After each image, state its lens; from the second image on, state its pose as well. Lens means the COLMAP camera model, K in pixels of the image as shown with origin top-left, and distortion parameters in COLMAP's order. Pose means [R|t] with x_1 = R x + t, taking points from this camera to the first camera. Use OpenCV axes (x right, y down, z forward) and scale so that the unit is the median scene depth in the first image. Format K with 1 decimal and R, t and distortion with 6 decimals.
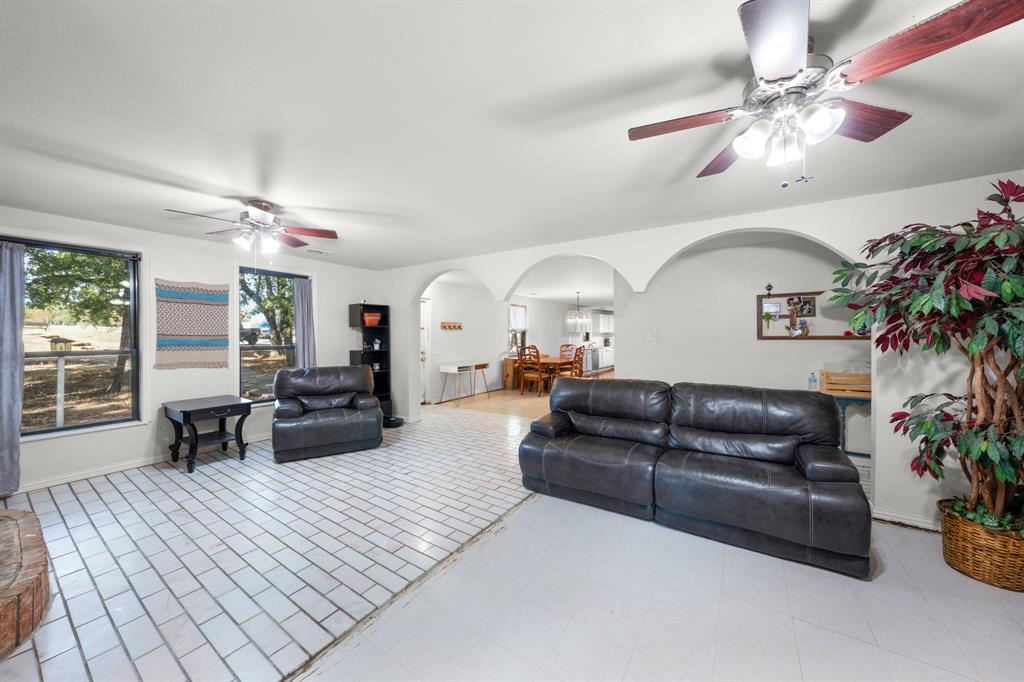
lens RADIAL K [[359.8, 0, 511.8], [0, 359.8, 330.8], [0, 0, 1]] dist [0.011615, 0.000031]
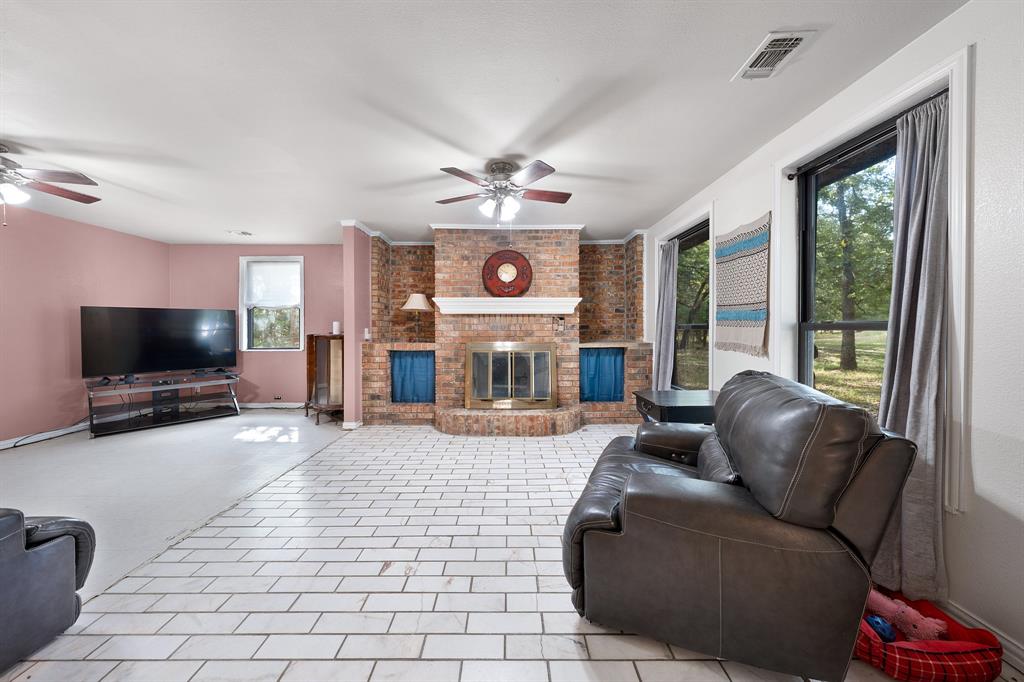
lens RADIAL K [[359.8, 0, 511.8], [0, 359.8, 330.8], [0, 0, 1]] dist [0.011615, 0.000031]
pose [[-0.824569, 0.009154, -0.565687, -0.155103], [0.003970, 0.999938, 0.010394, 0.062067], [0.565747, 0.006324, -0.824555, 1.568782]]
